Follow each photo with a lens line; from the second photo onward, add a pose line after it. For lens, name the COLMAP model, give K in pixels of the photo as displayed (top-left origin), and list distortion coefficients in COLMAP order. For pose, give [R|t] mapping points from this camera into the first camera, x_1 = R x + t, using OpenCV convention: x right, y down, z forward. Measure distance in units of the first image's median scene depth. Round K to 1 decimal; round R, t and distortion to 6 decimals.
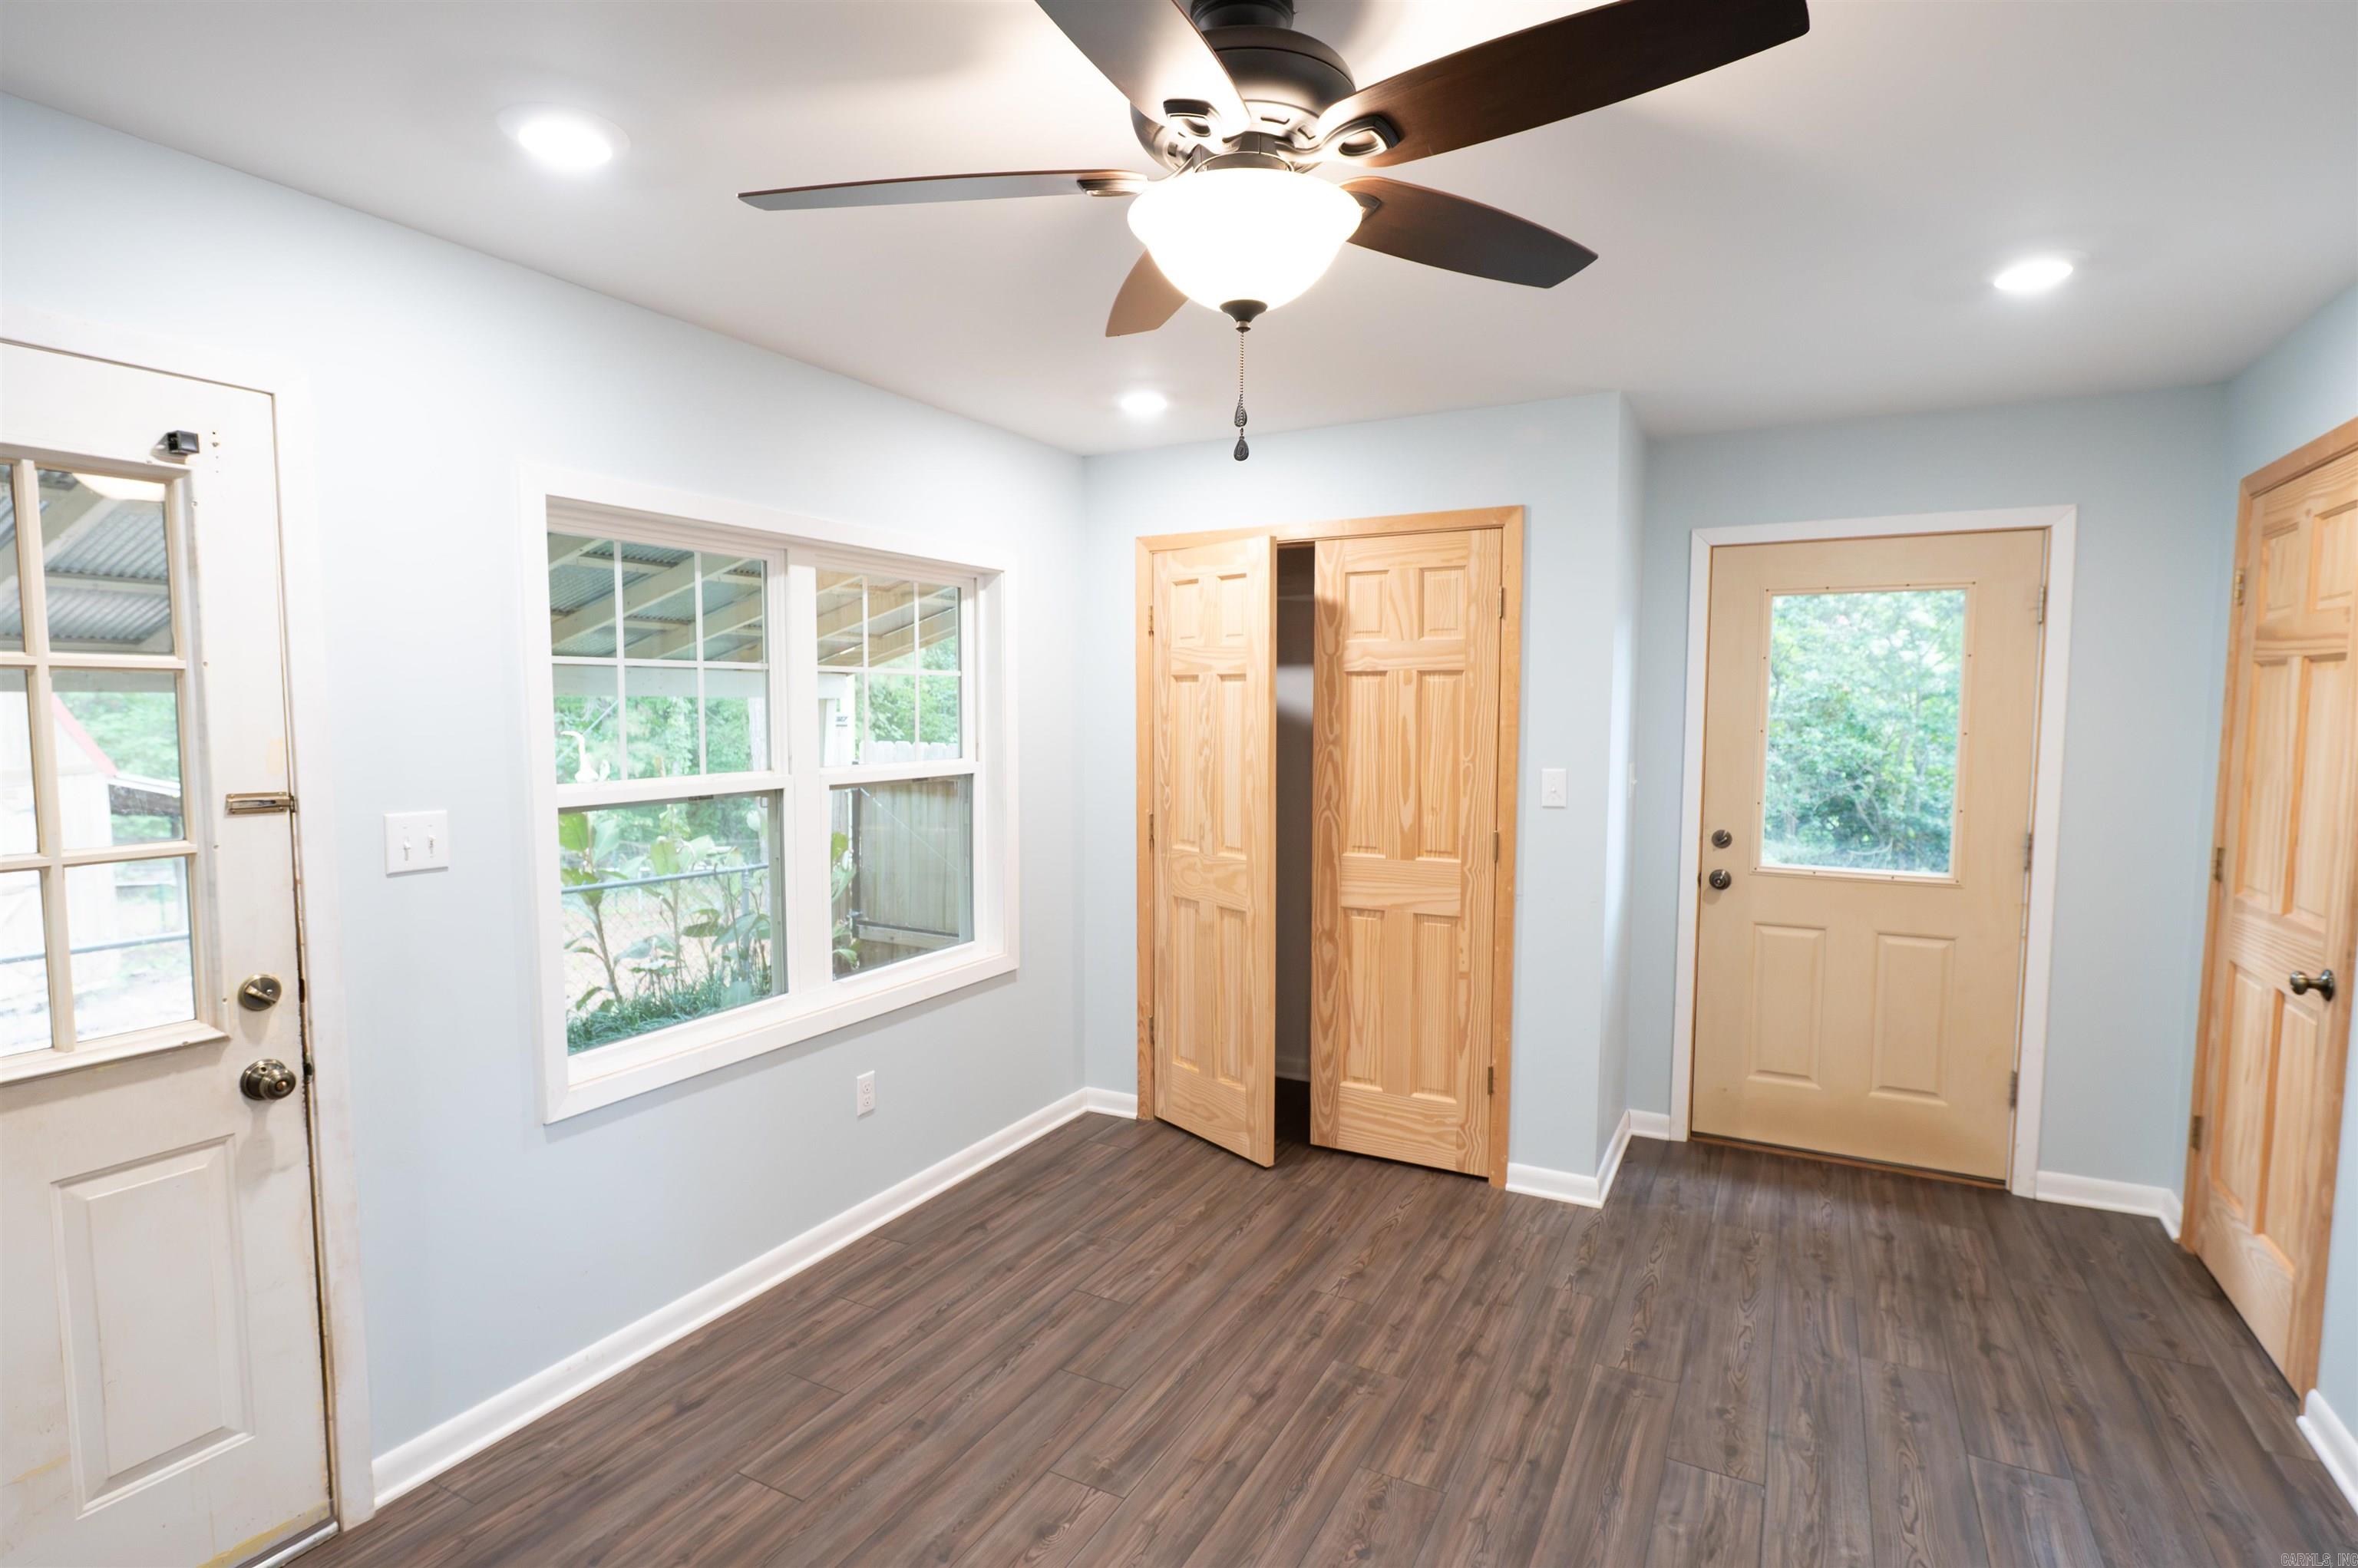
lens RADIAL K [[1139.6, 0, 1179.0], [0, 1139.6, 784.0], [0, 0, 1]] dist [-0.002575, -0.000296]
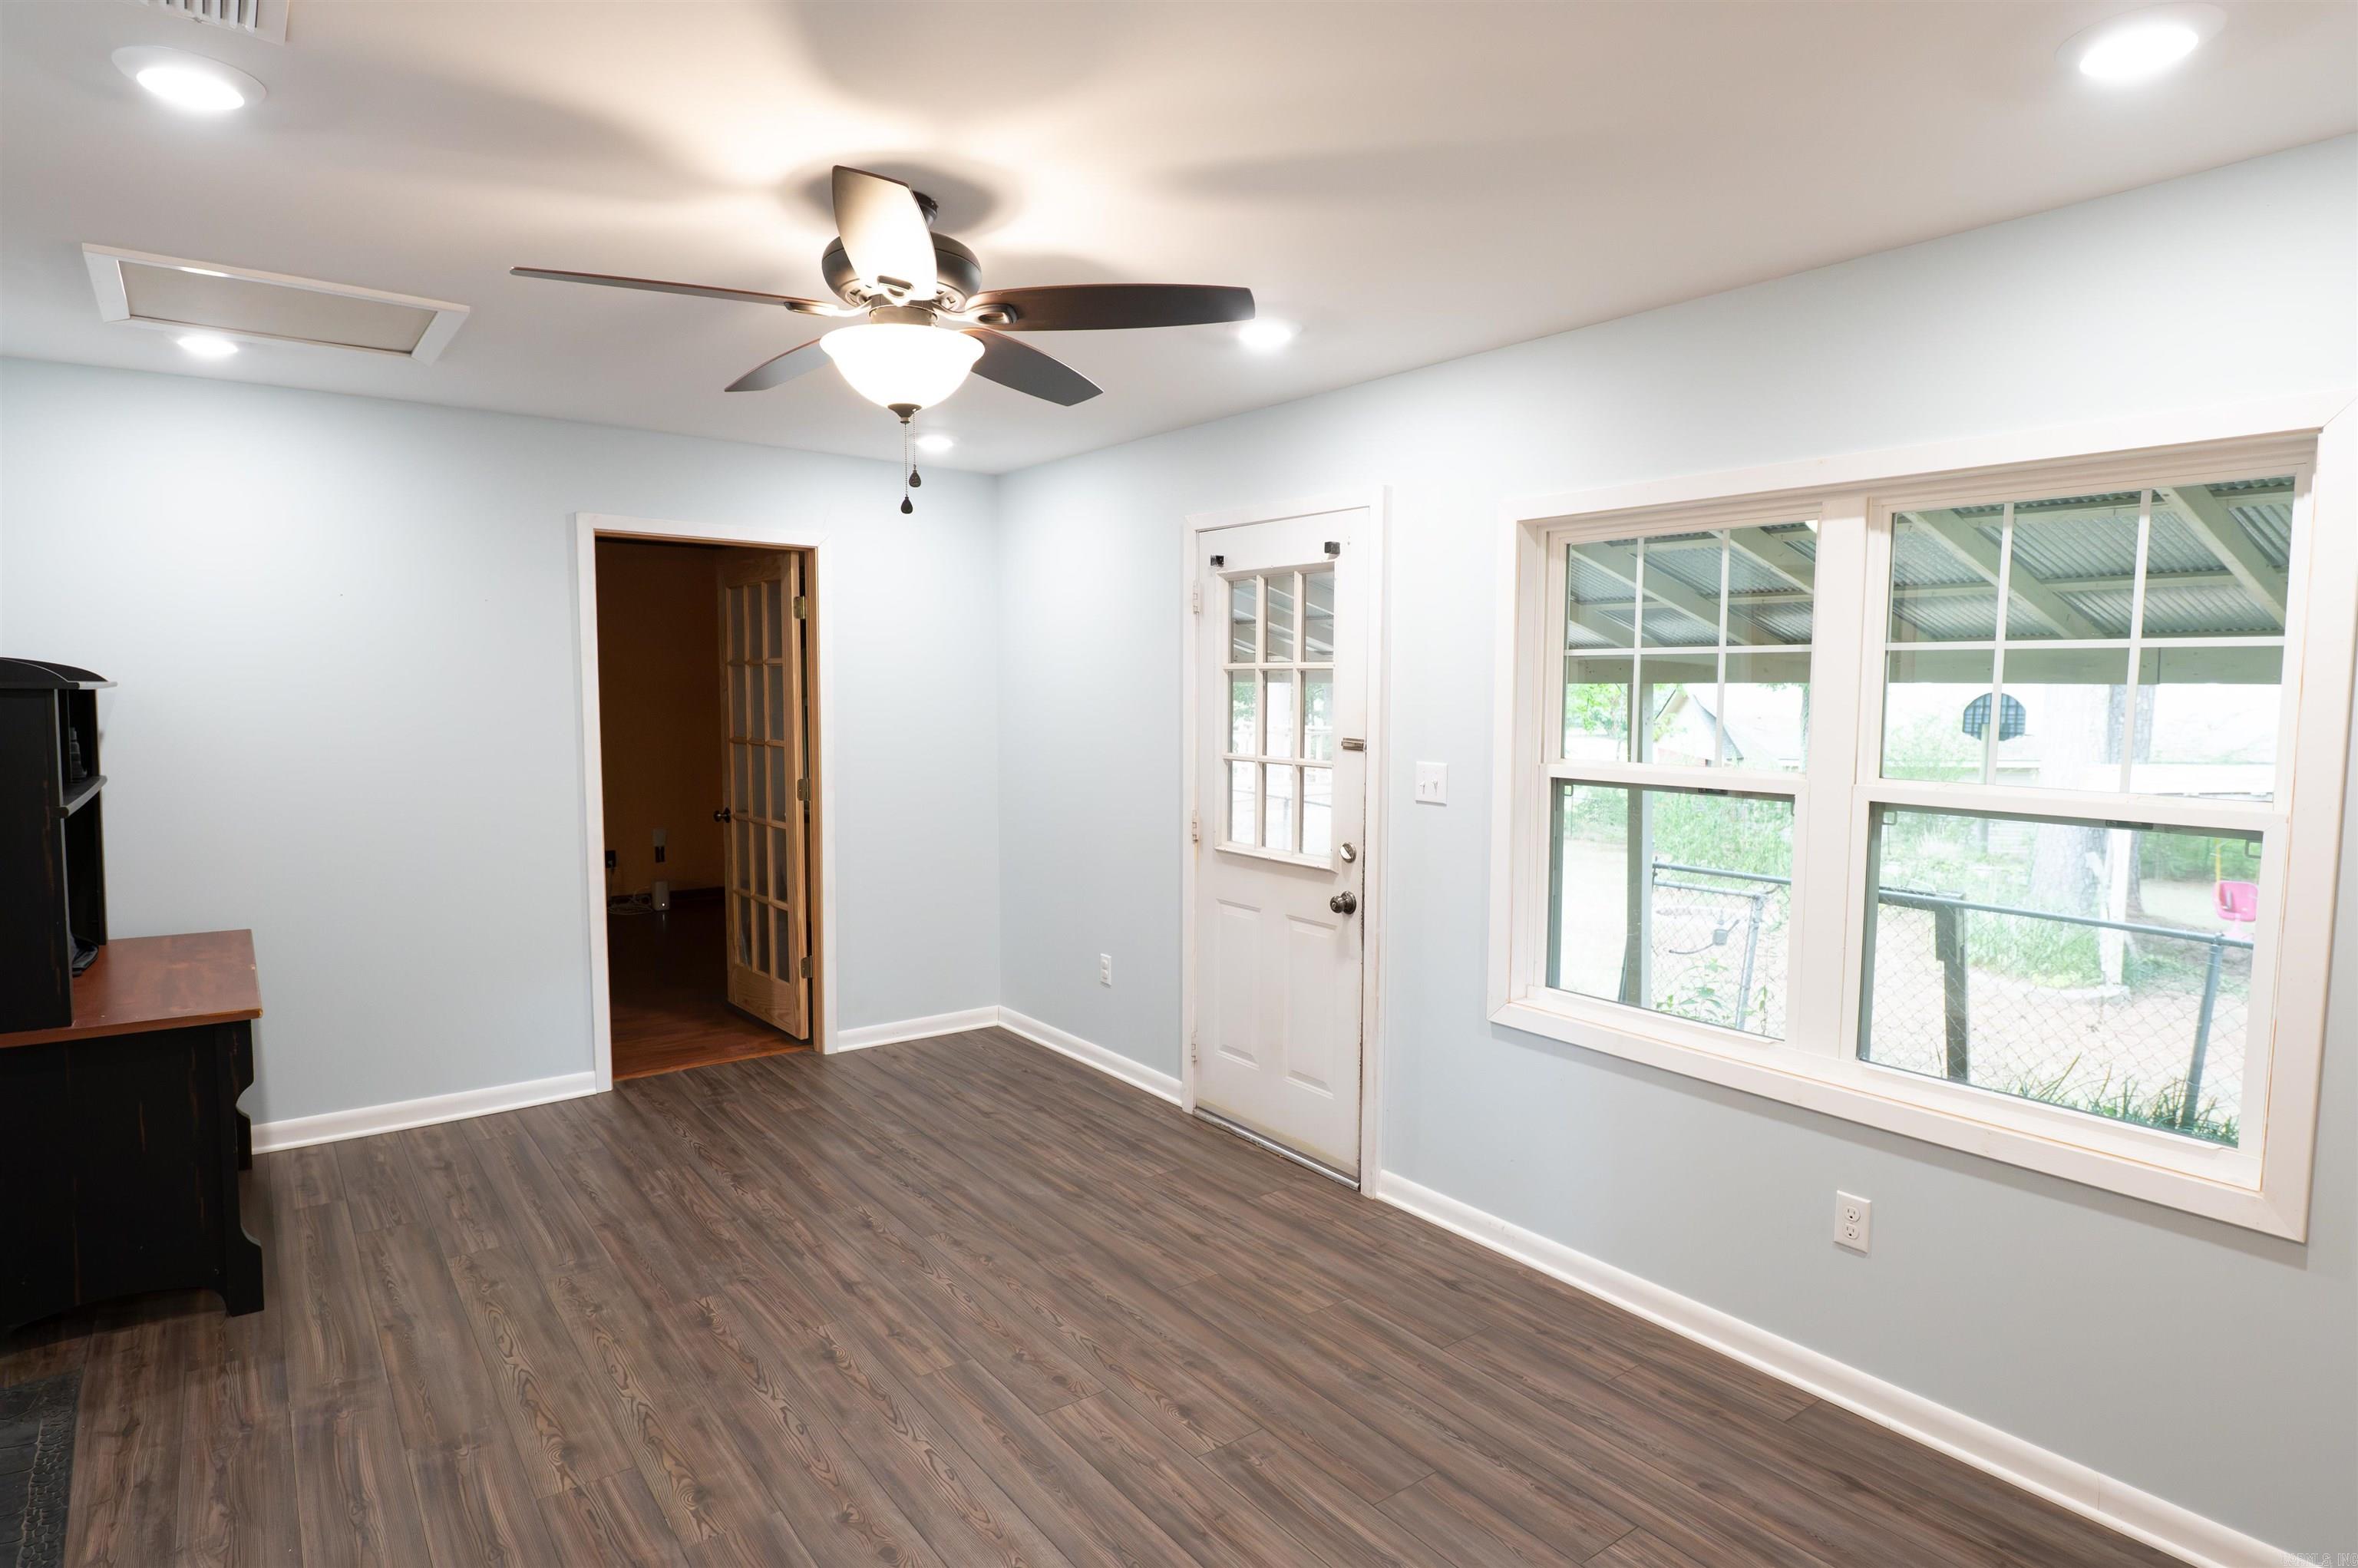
lens RADIAL K [[1255.1, 0, 1173.1], [0, 1255.1, 788.2], [0, 0, 1]] dist [-0.000841, -0.000076]
pose [[-0.405064, 0.072167, -0.911436, 0.853684], [-0.071742, 0.991297, 0.110374, -0.087745], [0.911469, 0.110097, -0.396362, 1.223229]]
